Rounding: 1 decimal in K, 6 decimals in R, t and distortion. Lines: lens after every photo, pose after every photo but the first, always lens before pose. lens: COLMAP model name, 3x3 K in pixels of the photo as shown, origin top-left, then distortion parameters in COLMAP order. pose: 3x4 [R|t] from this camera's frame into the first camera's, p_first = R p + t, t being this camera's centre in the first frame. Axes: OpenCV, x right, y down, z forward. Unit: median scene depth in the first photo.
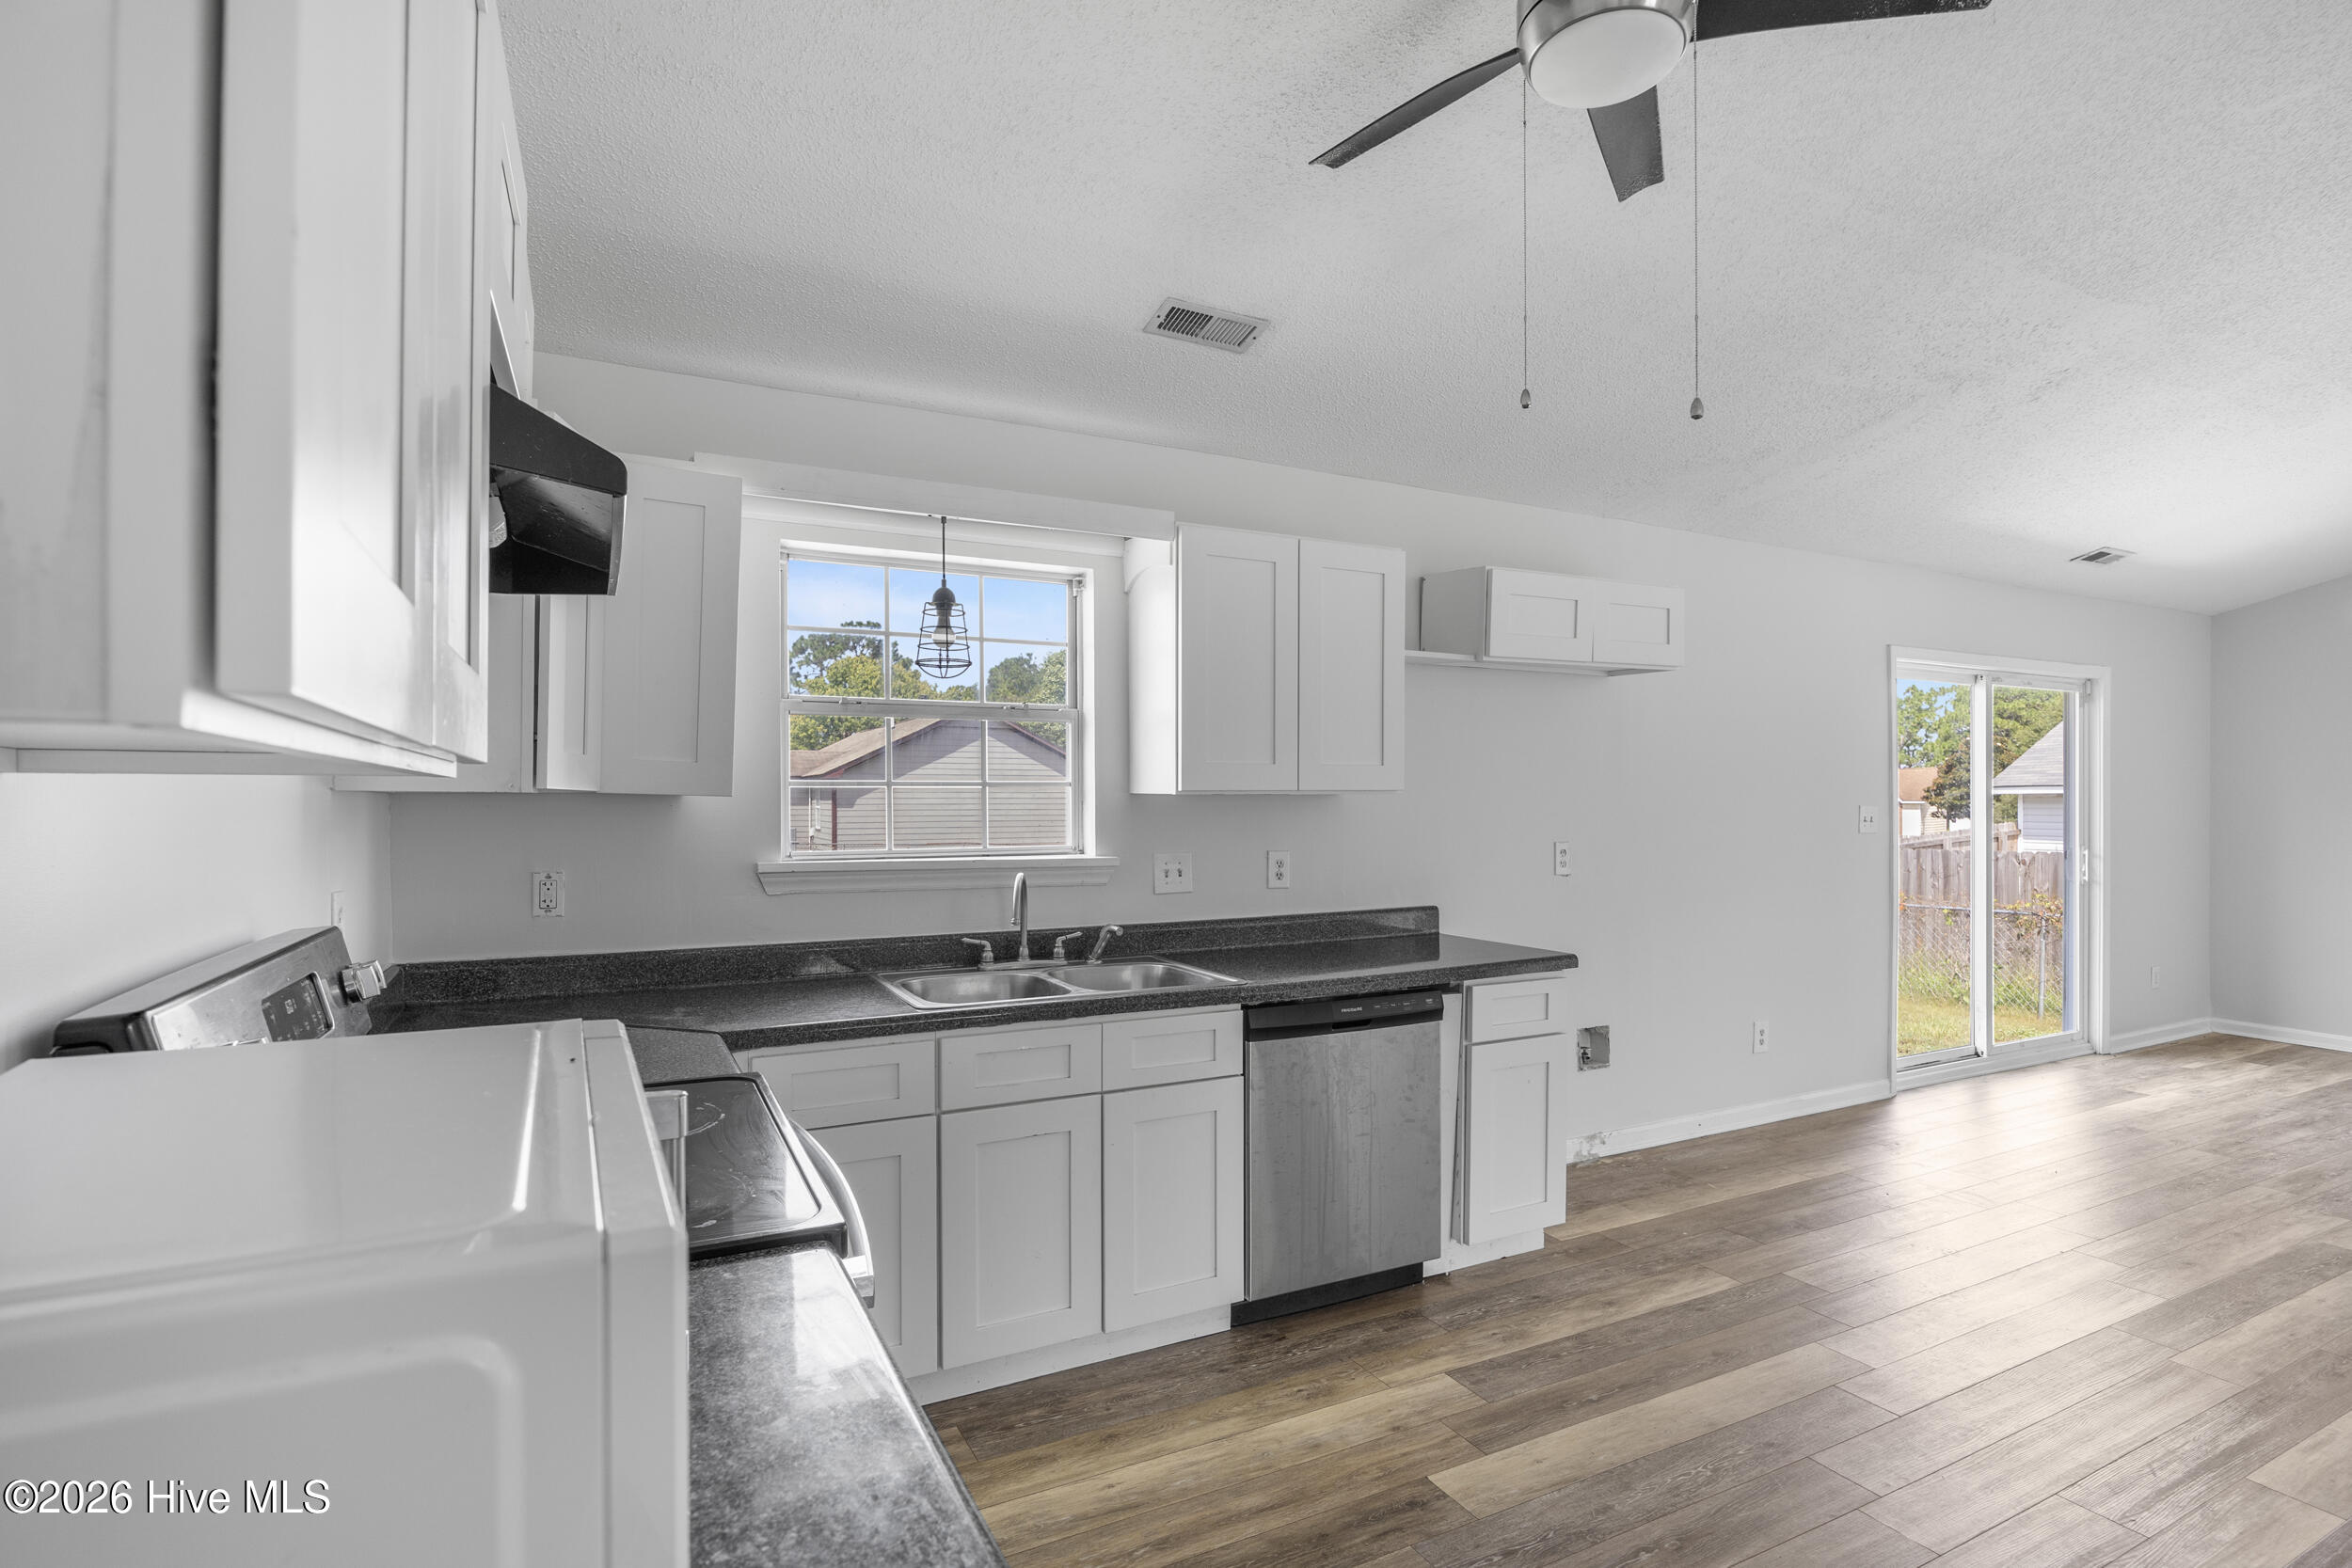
lens RADIAL K [[1106.5, 0, 1114.2], [0, 1106.5, 803.4], [0, 0, 1]] dist [-0.012575, 0.001341]
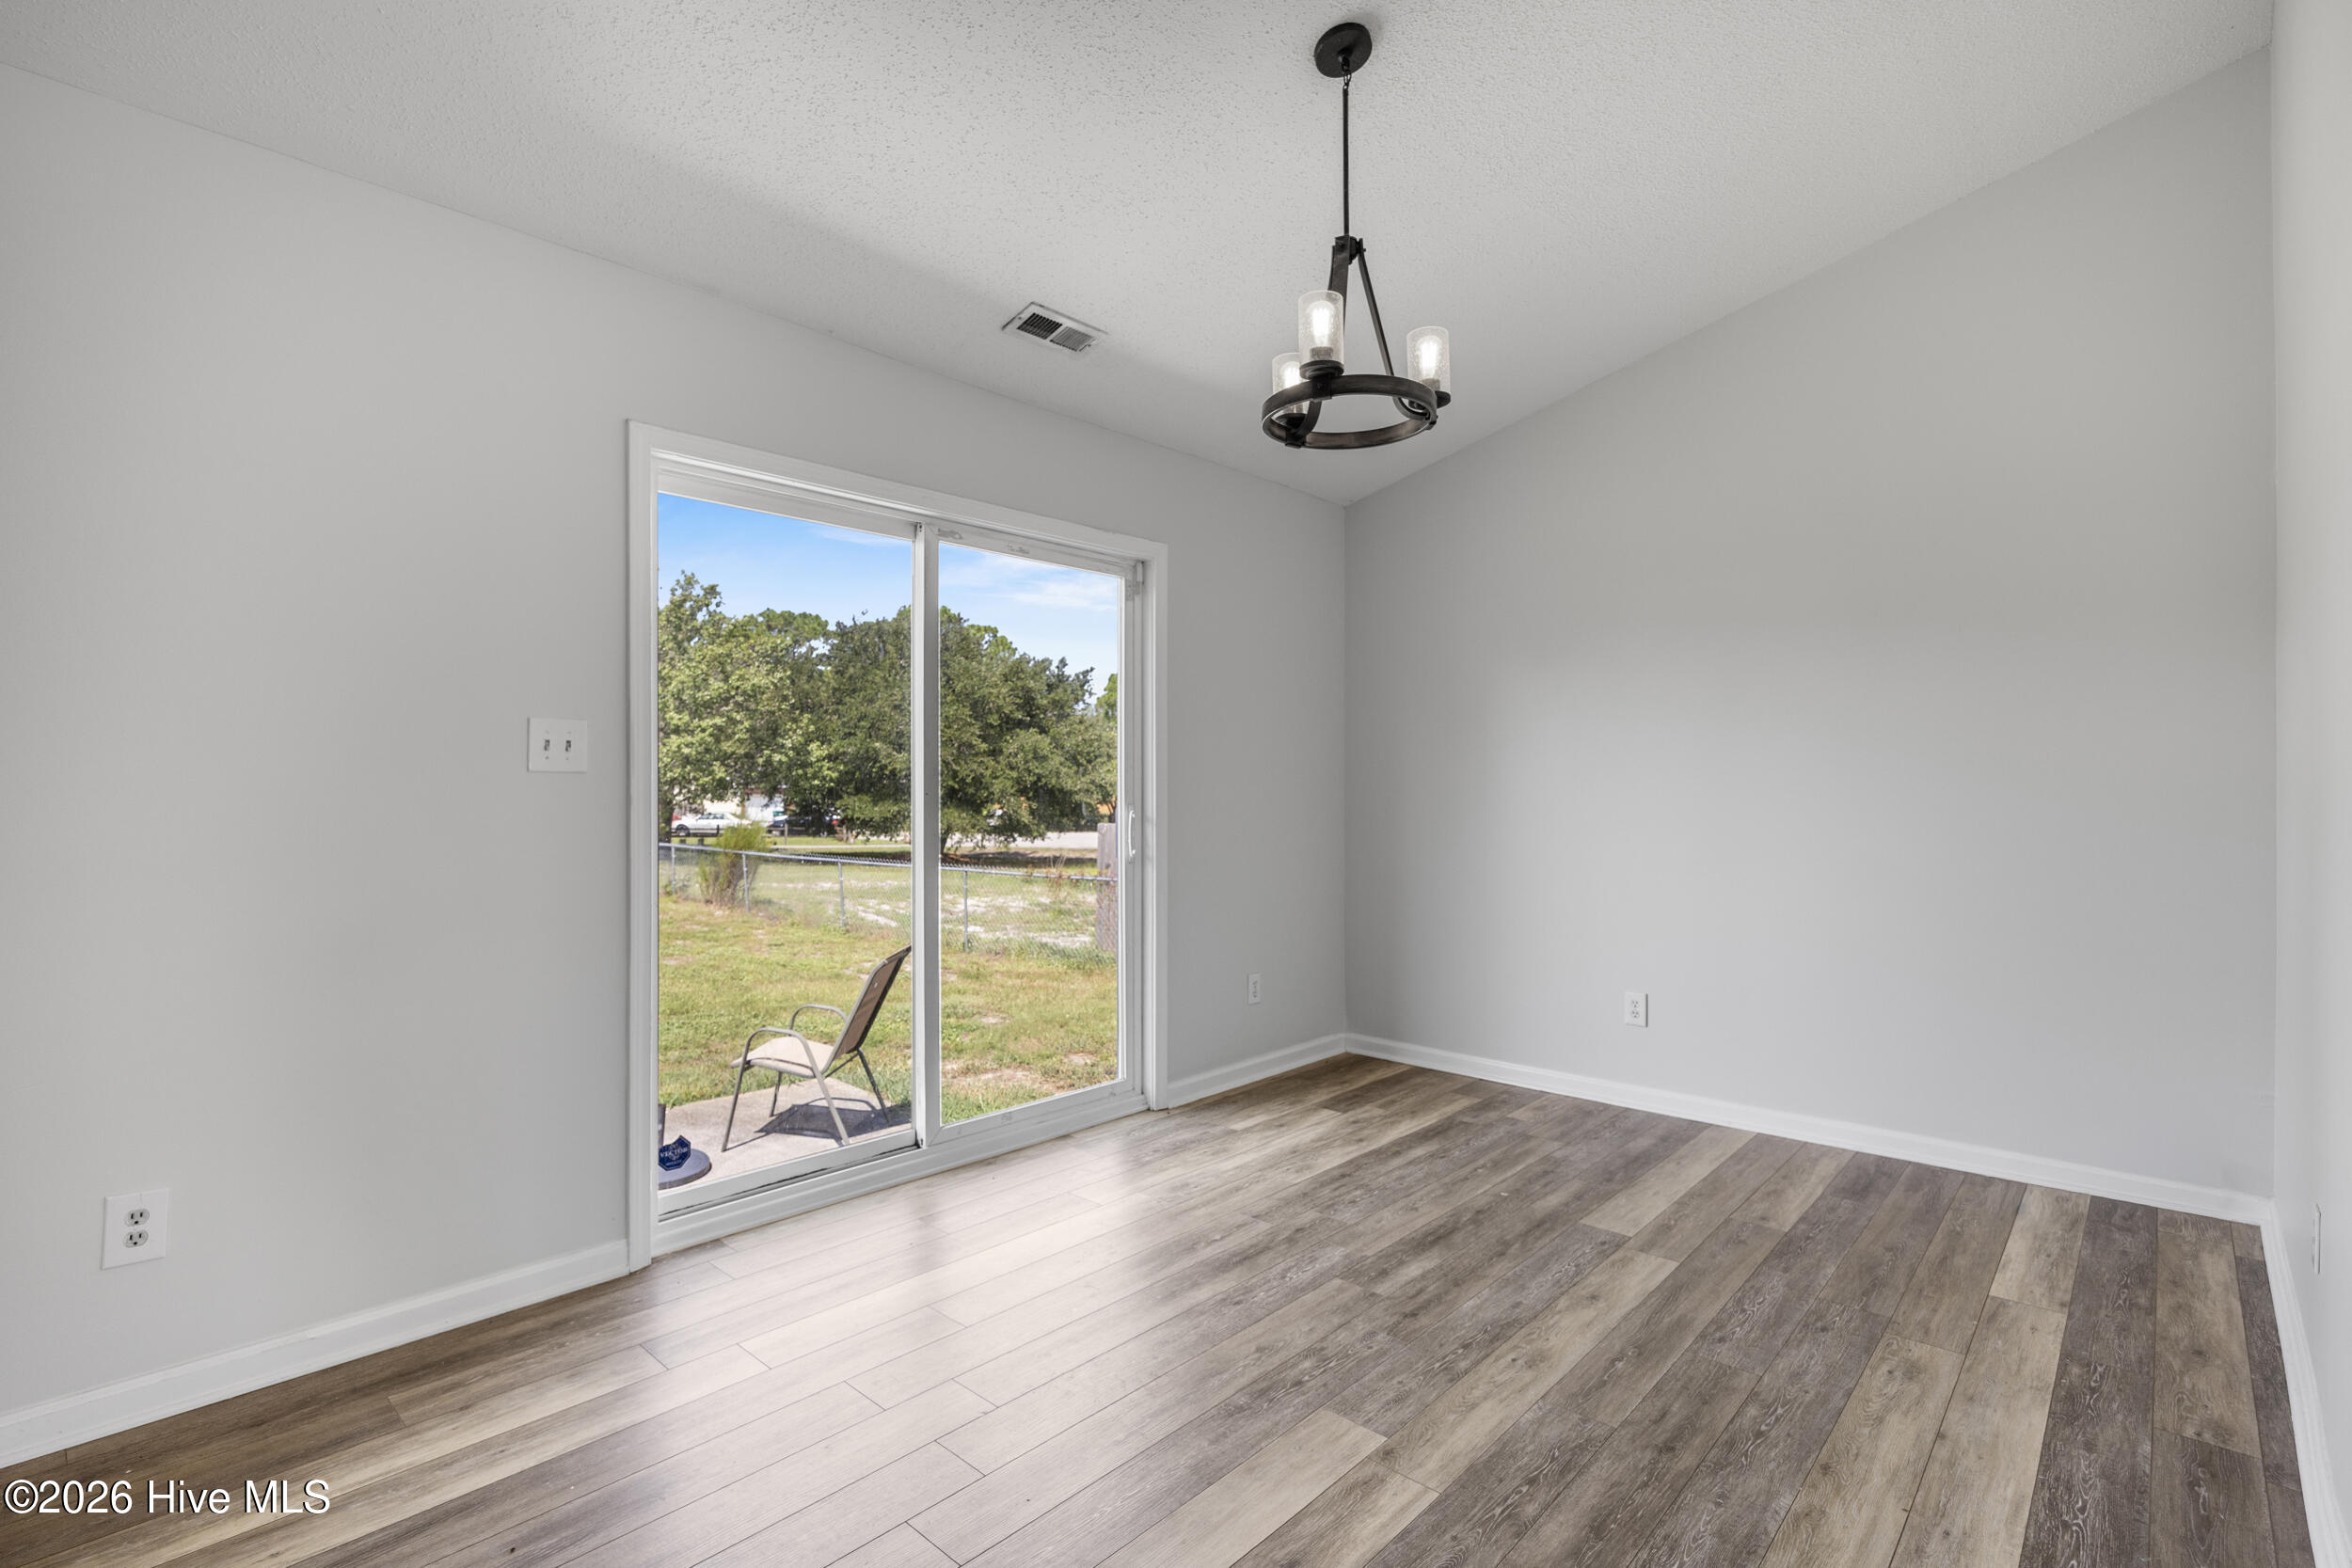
lens RADIAL K [[1106.5, 0, 1155.9], [0, 1106.5, 781.3], [0, 0, 1]] dist [-0.012575, 0.001341]
pose [[0.930371, 0.004247, 0.366594, 0.653738], [-0.000910, 0.999957, -0.009274, 0.030883], [-0.366618, 0.008295, 0.930335, 0.360745]]
